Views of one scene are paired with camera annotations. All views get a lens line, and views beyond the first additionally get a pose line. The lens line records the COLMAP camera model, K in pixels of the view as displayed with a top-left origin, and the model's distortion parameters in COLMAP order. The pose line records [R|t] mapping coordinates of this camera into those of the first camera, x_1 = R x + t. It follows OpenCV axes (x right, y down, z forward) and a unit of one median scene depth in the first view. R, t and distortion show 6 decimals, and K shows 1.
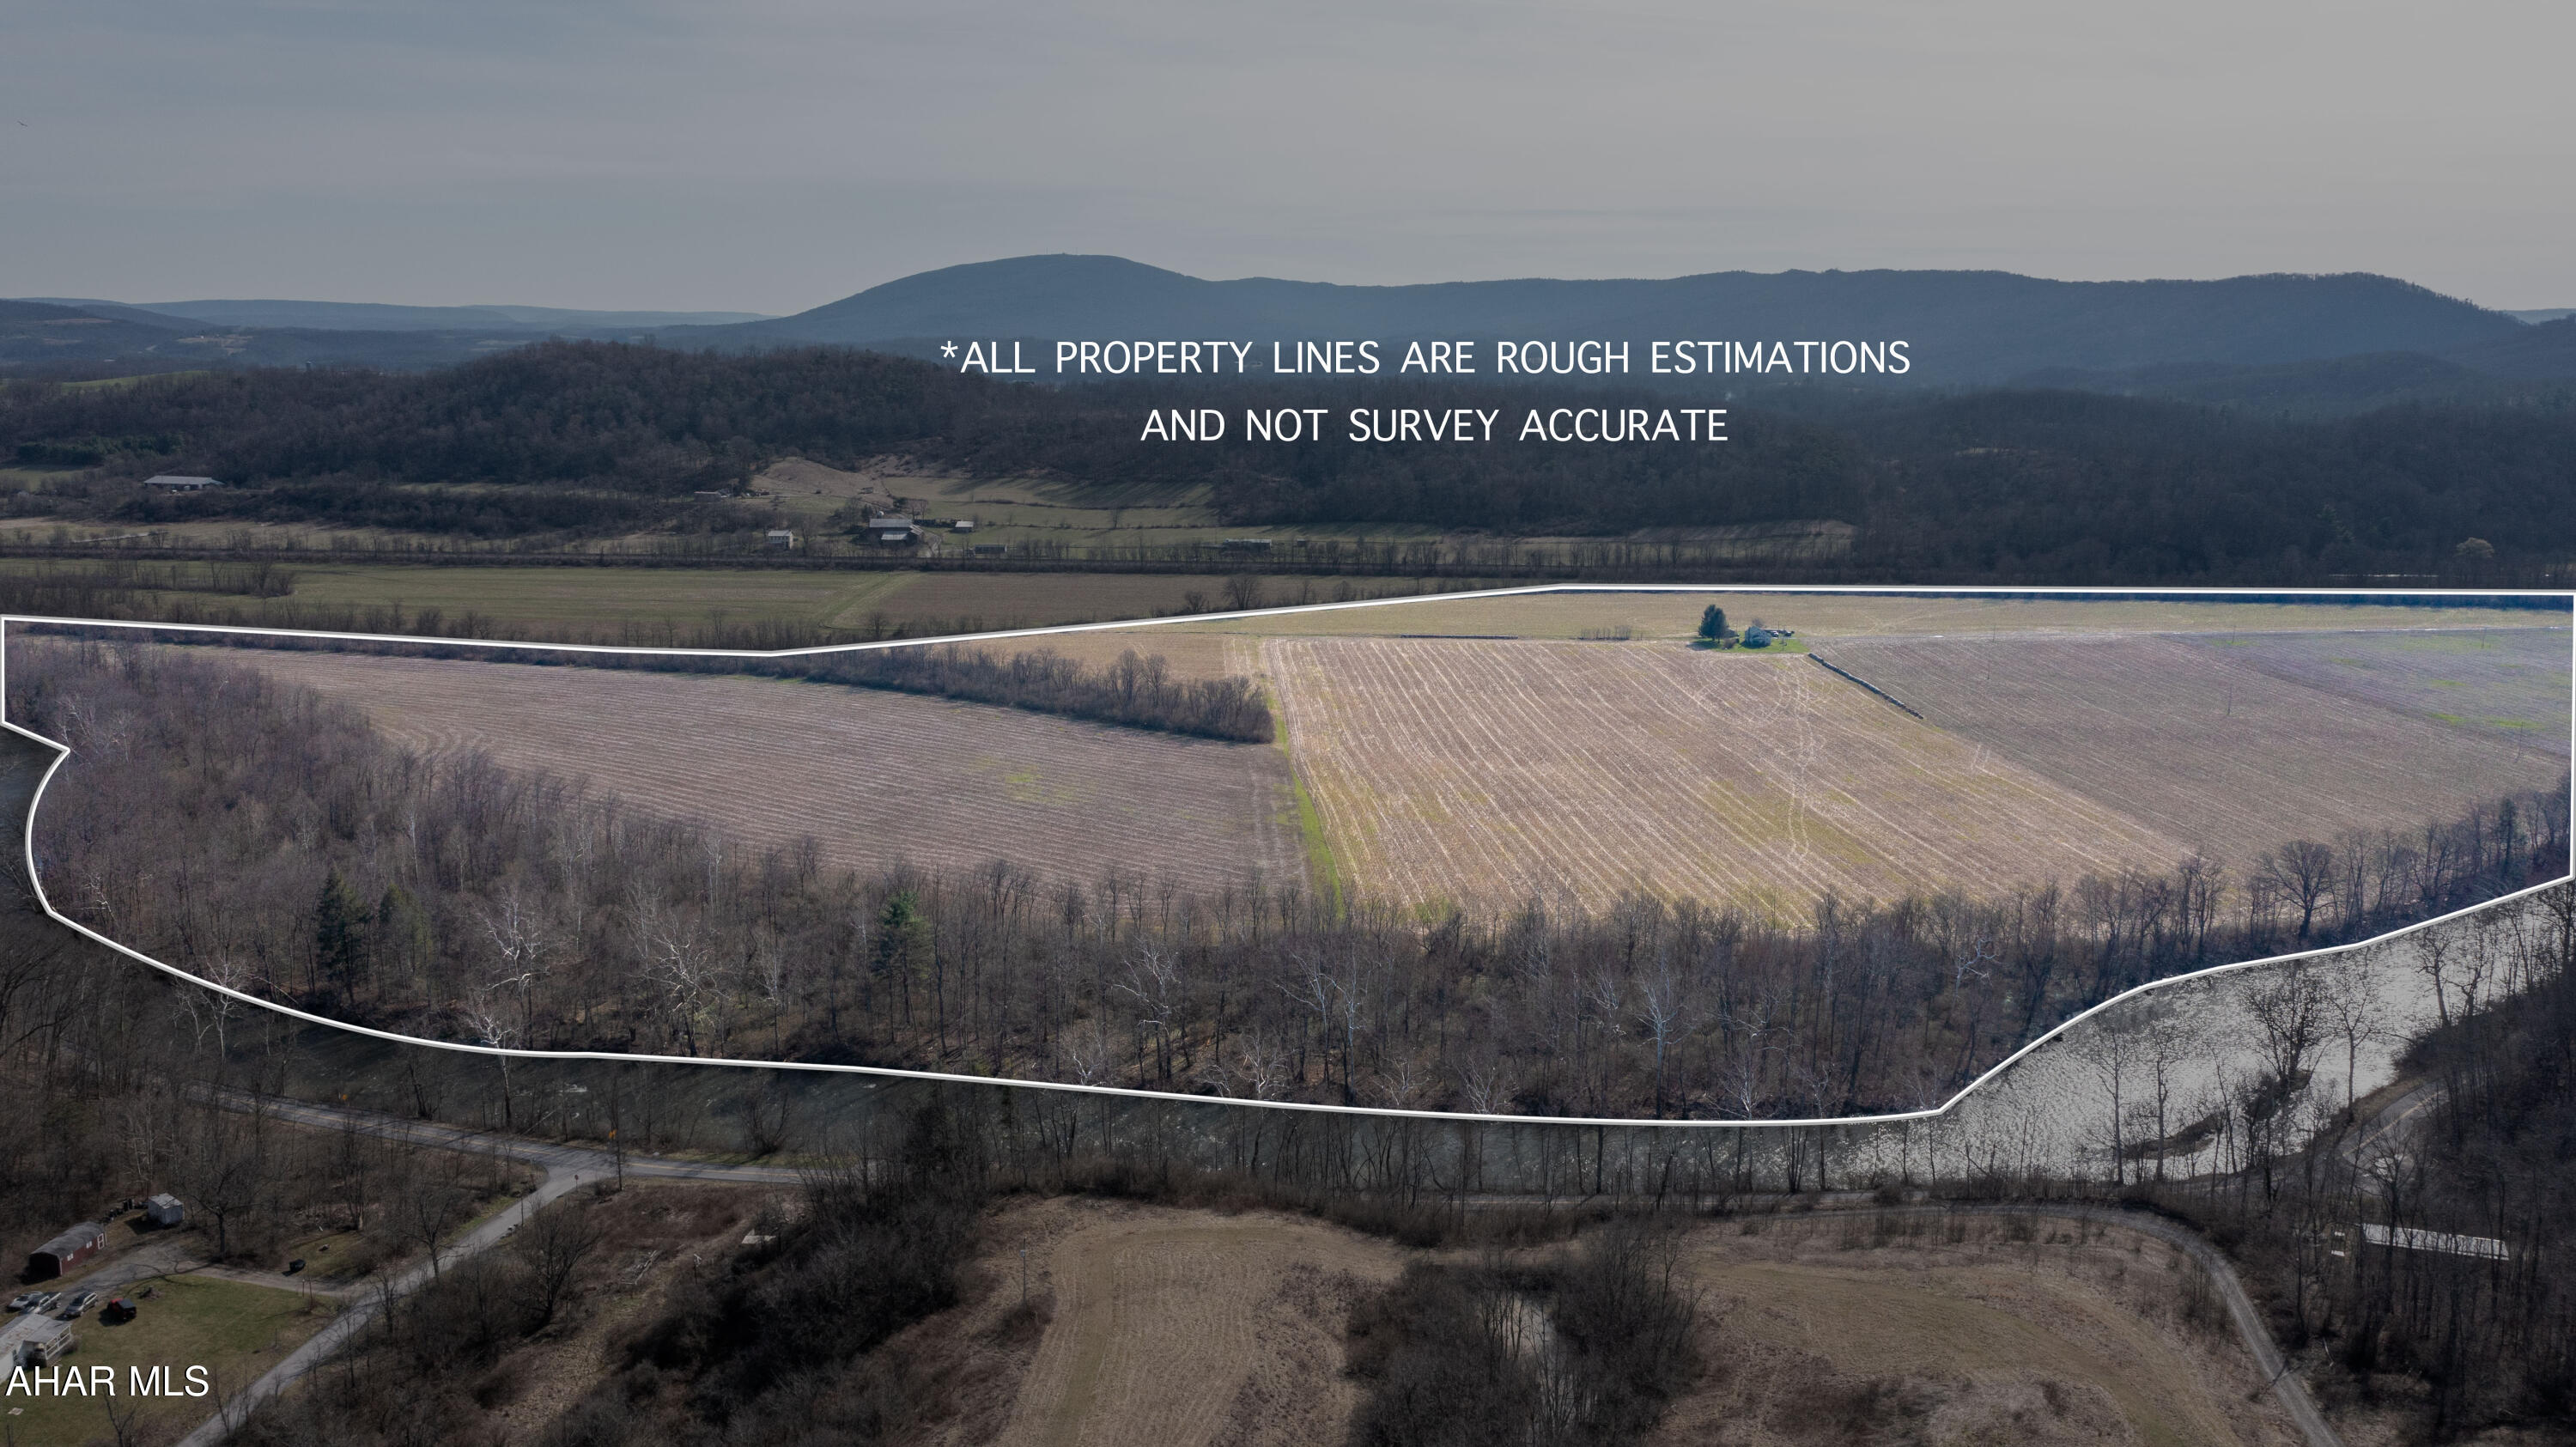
lens RADIAL K [[2019.3, 0, 1284.2], [0, 2019.3, 741.5], [0, 0, 1]] dist [-0.021082, 0.009175]
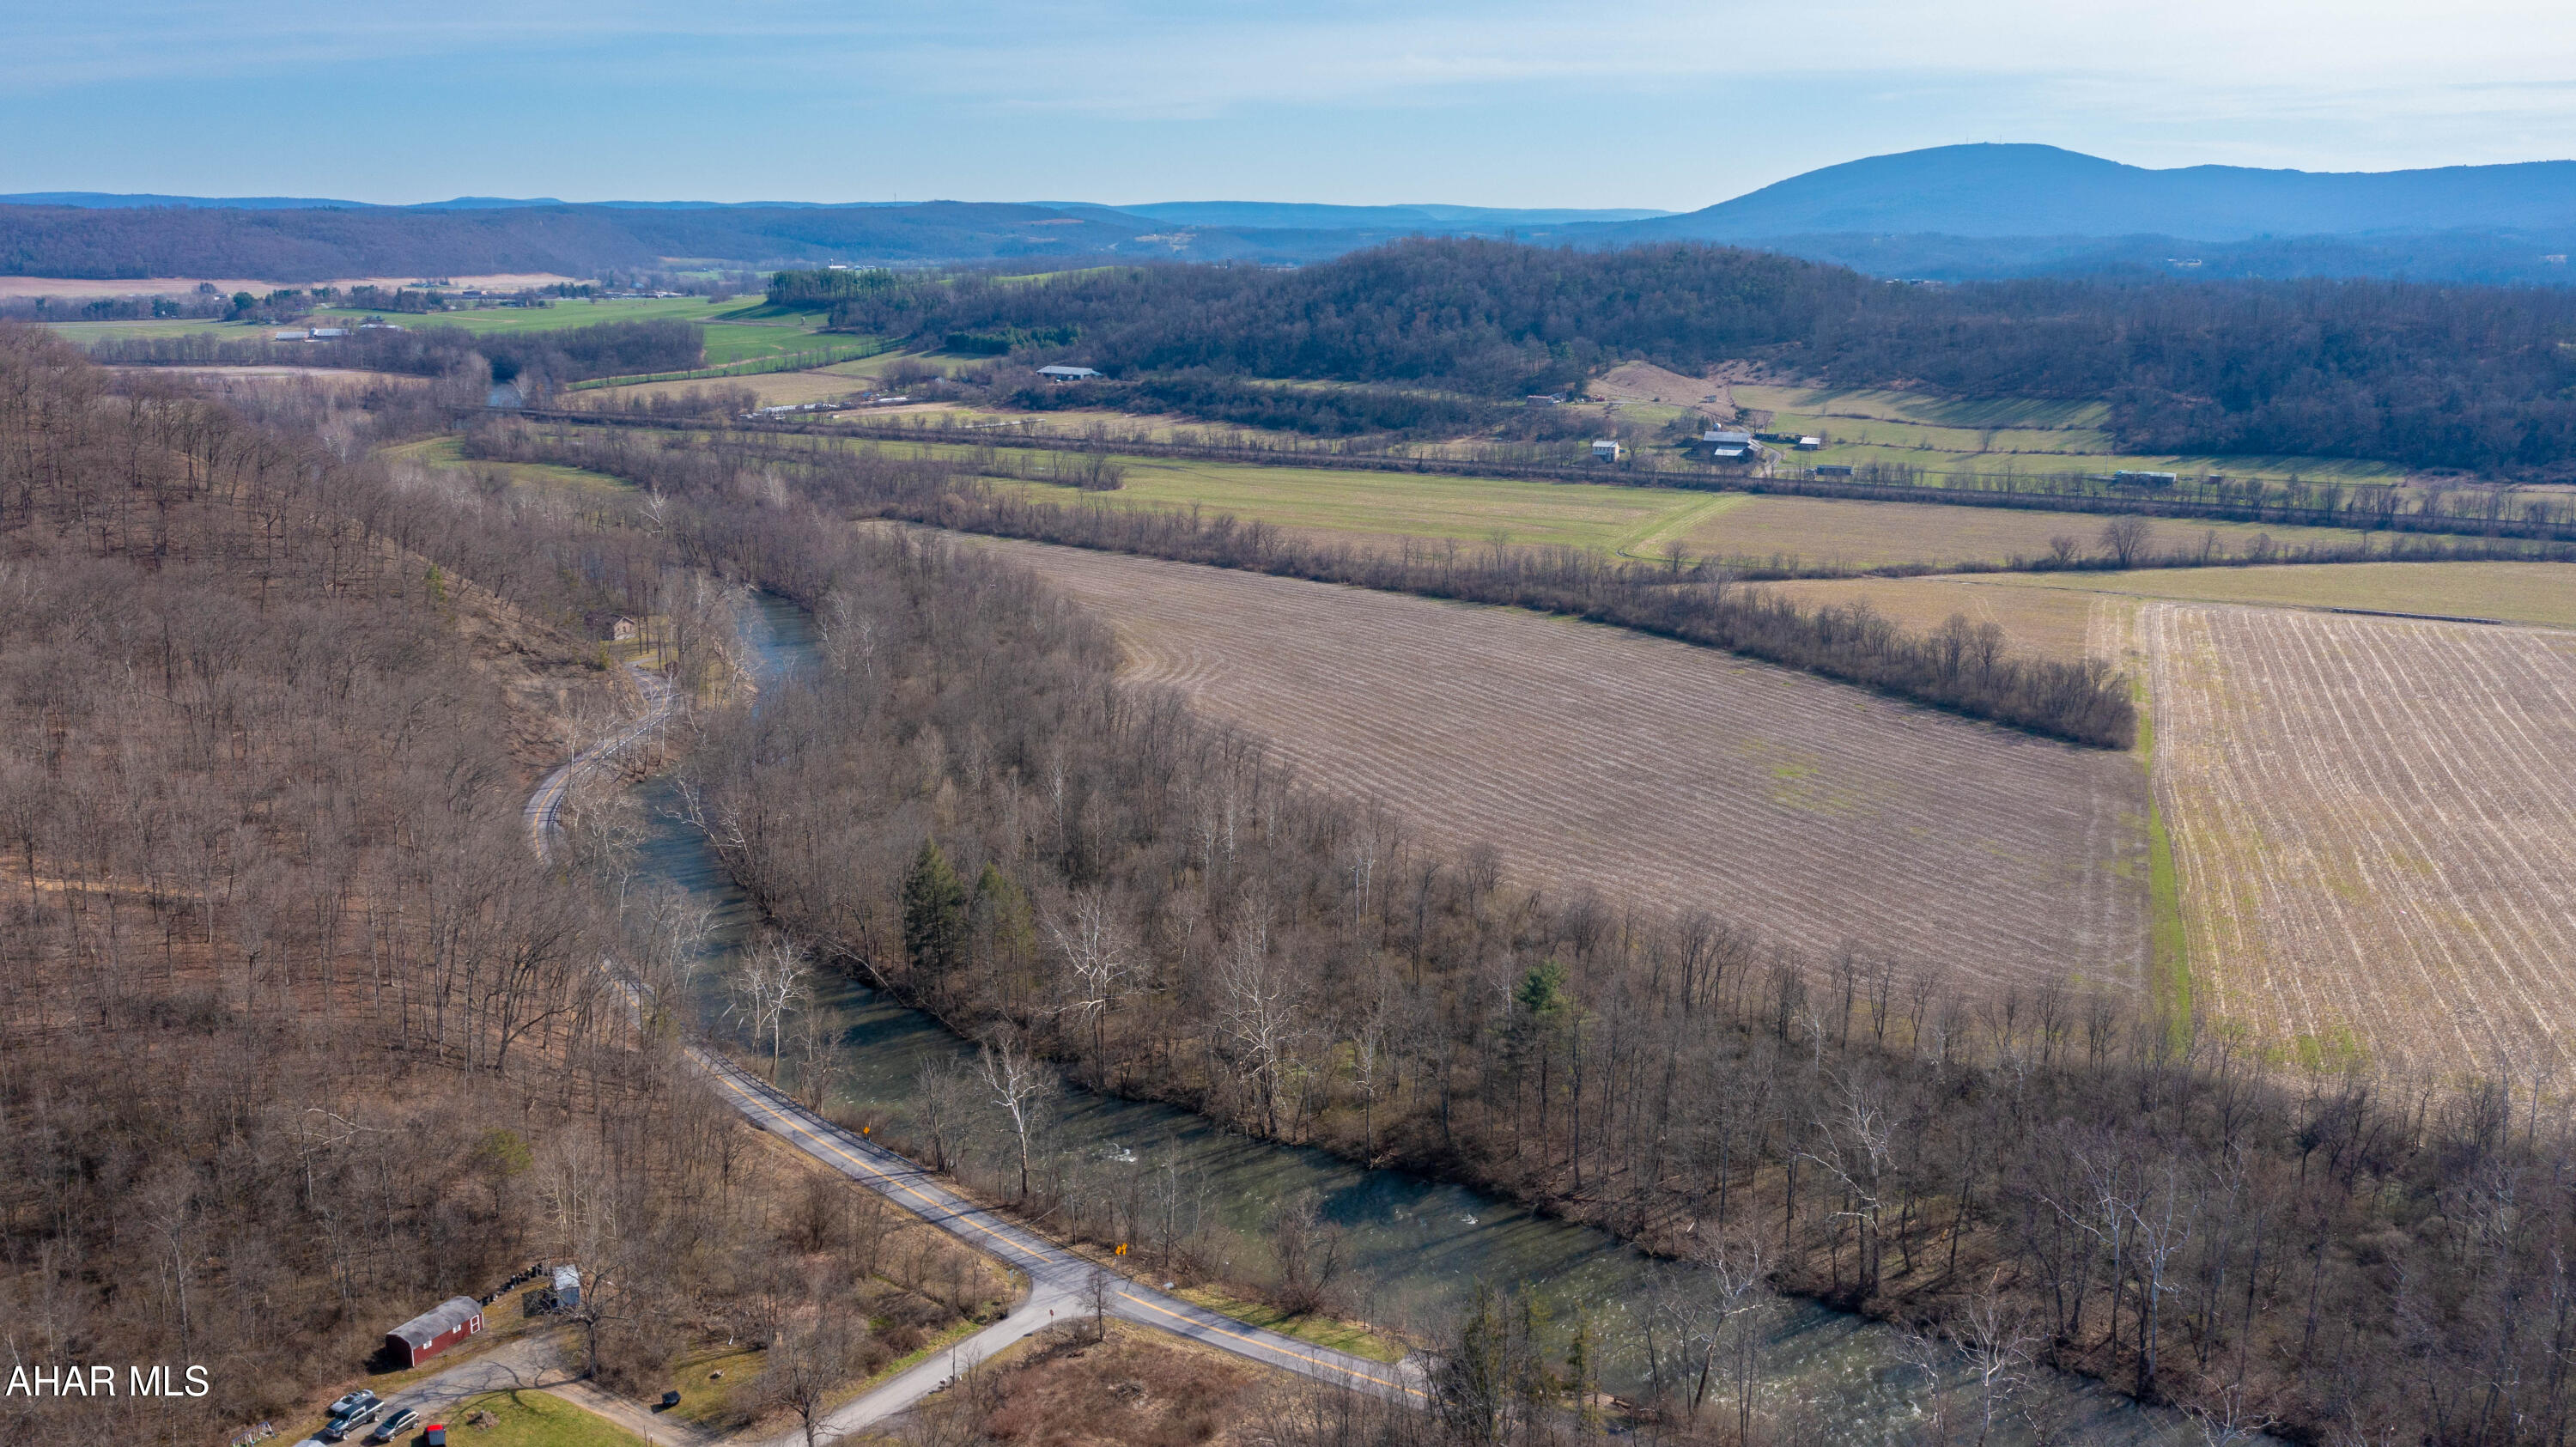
lens RADIAL K [[2019.3, 0, 1296.2], [0, 2019.3, 729.7], [0, 0, 1]] dist [-0.021082, 0.009175]
pose [[0.910490, 0.092588, -0.403033, 0.008664], [-0.075056, 0.995425, 0.059118, -0.018936], [0.406662, -0.023576, 0.913274, 0.102651]]
